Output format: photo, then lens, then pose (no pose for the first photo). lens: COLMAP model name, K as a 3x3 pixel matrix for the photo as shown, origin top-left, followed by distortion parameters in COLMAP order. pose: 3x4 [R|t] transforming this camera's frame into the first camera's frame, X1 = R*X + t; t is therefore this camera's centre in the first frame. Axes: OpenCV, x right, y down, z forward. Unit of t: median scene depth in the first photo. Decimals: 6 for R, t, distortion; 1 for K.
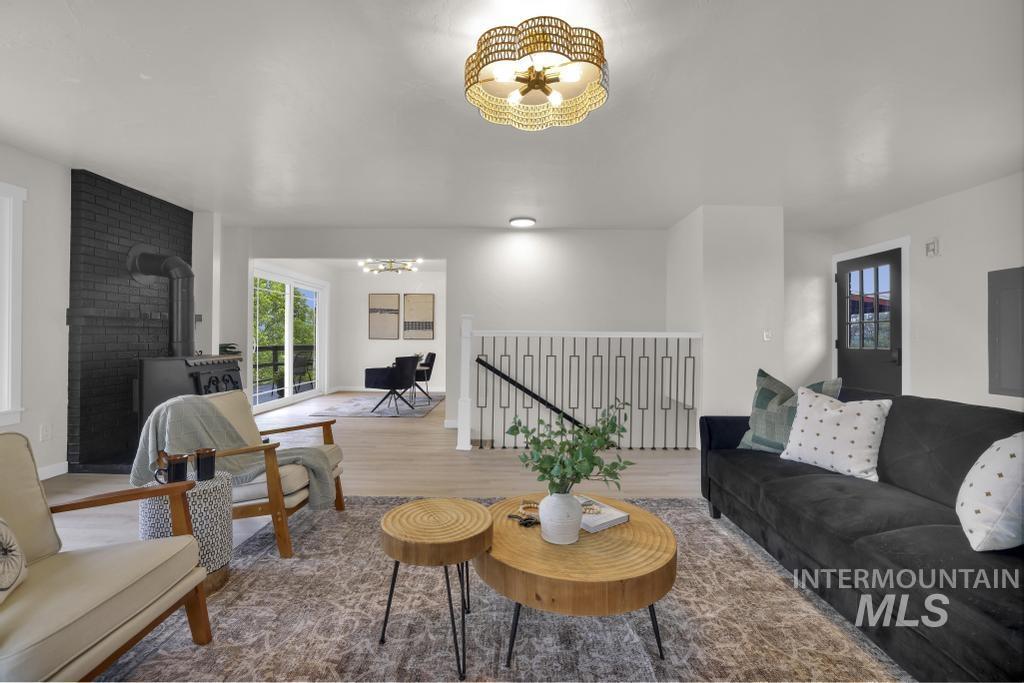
lens RADIAL K [[439.3, 0, 513.8], [0, 439.3, 329.8], [0, 0, 1]] dist [-0.003721, -0.000218]
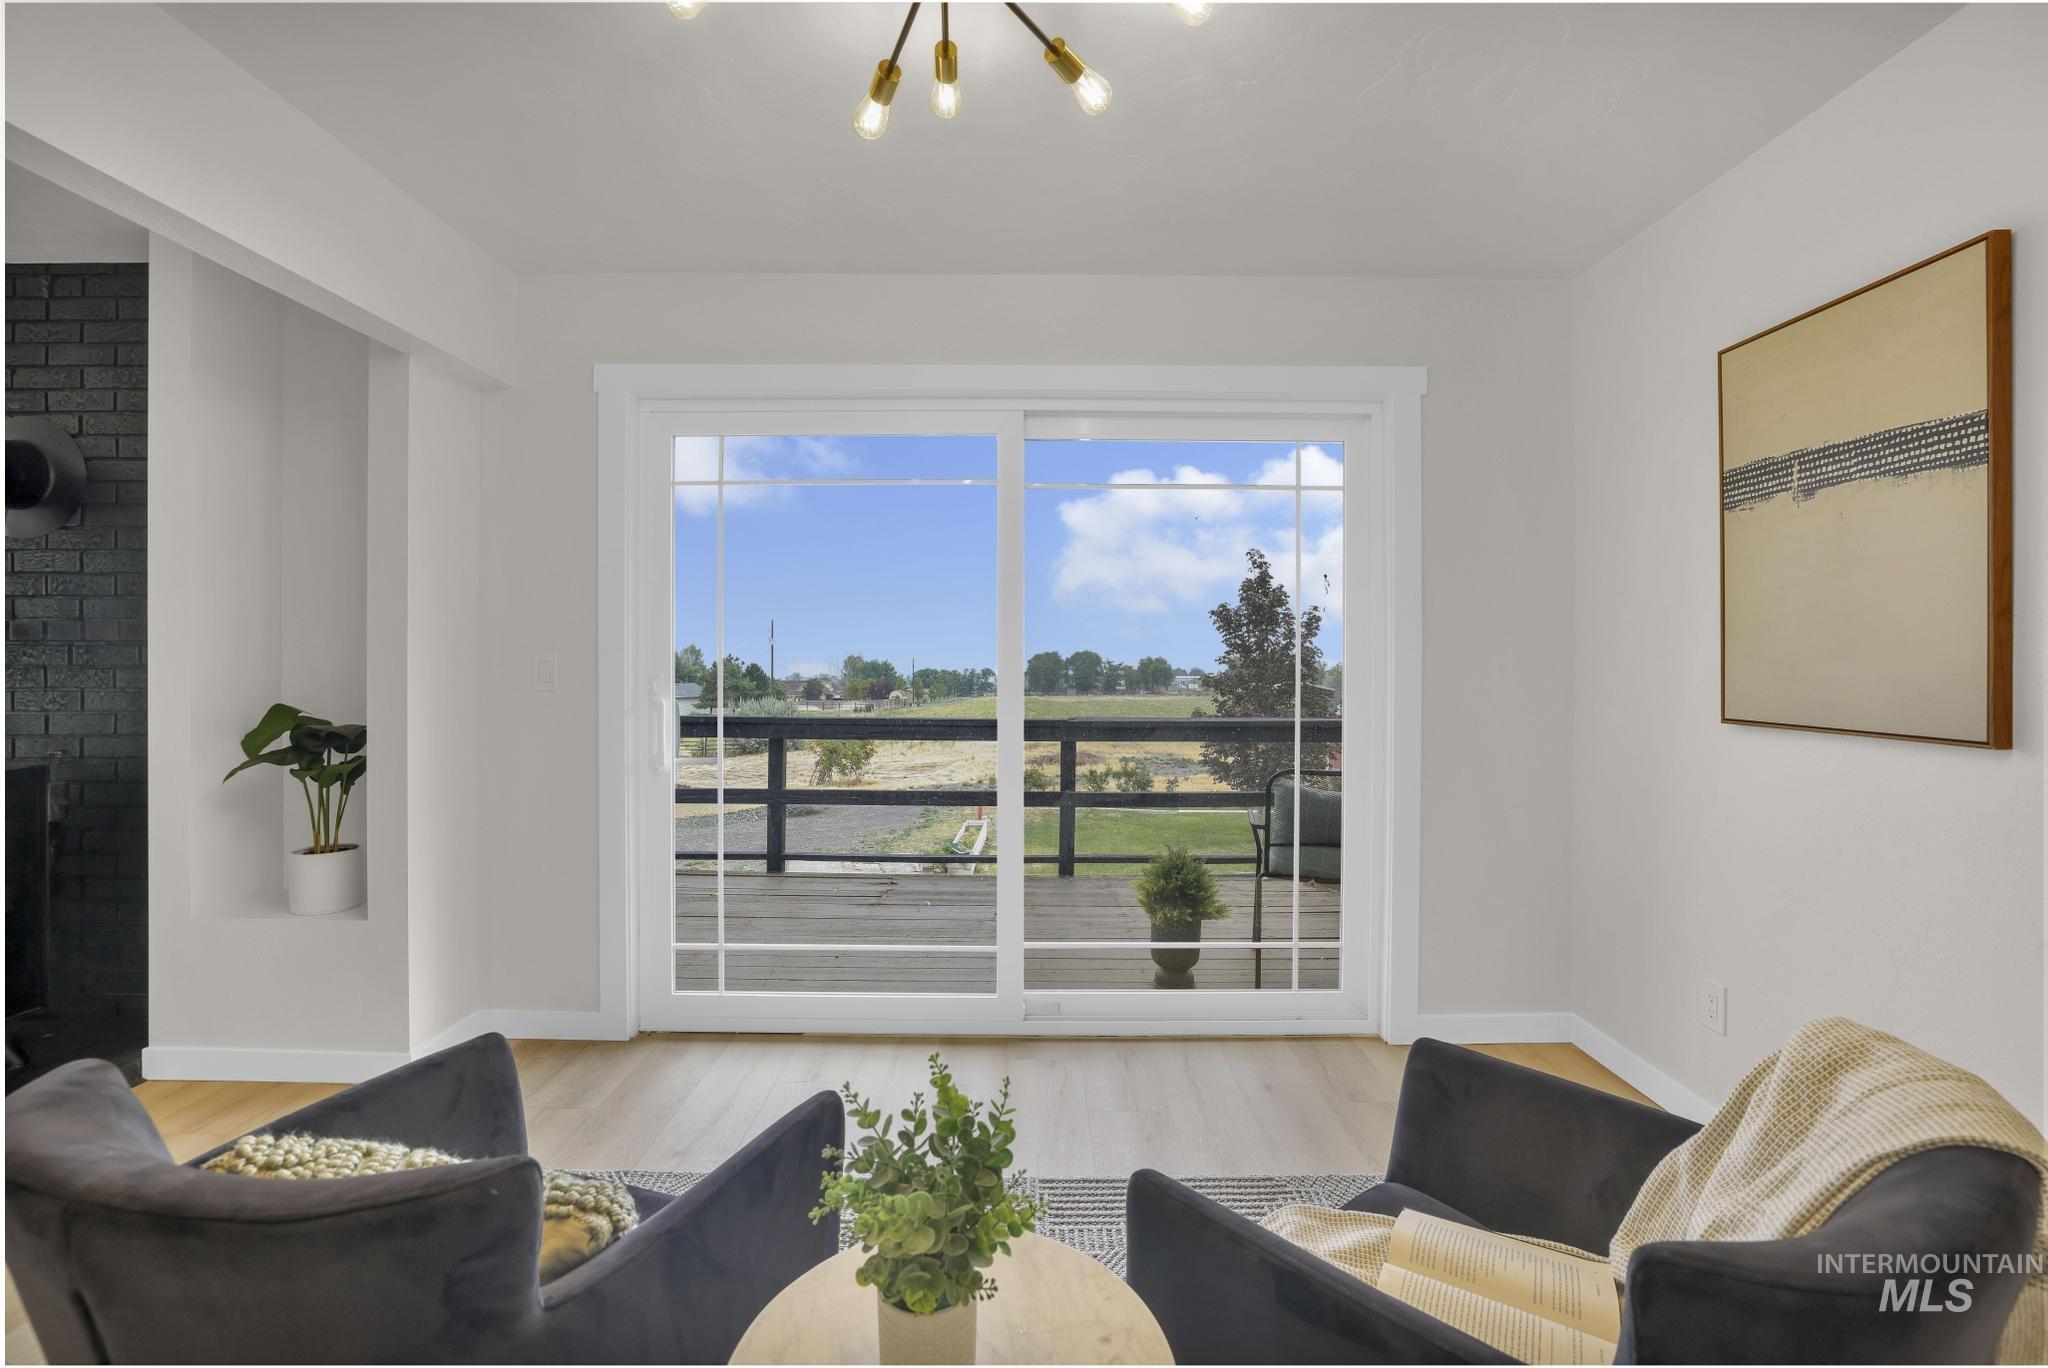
lens RADIAL K [[878.7, 0, 1027.7], [0, 878.7, 660.7], [0, 0, 1]] dist [-0.003721, -0.000218]
pose [[0.002015, -0.010658, -0.999941, -0.091164], [0.008061, 0.999911, -0.010641, 0.003835], [0.999965, -0.008039, 0.002101, 0.804901]]
